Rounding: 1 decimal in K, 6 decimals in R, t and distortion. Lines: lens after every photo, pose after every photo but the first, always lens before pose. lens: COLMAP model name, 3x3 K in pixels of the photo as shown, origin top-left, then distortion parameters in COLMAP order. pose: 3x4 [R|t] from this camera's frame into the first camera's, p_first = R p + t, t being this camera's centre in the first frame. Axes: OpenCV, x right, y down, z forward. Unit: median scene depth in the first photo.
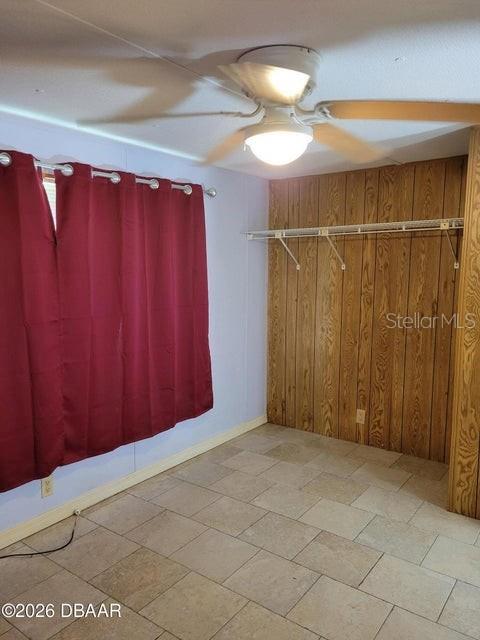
lens RADIAL K [[485.0, 0, 239.2], [0, 485.0, 315.9], [0, 0, 1]] dist [0.034865, -0.004255]
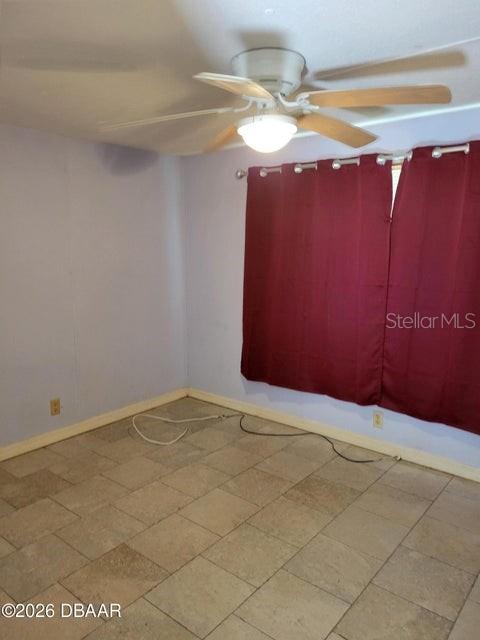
lens RADIAL K [[485.0, 0, 239.2], [0, 485.0, 315.9], [0, 0, 1]] dist [0.034865, -0.004255]
pose [[-0.043340, 0.158752, -0.986367, 0.839918], [-0.118697, 0.979483, 0.162860, -0.071948], [0.991984, 0.124138, -0.023607, 0.682622]]
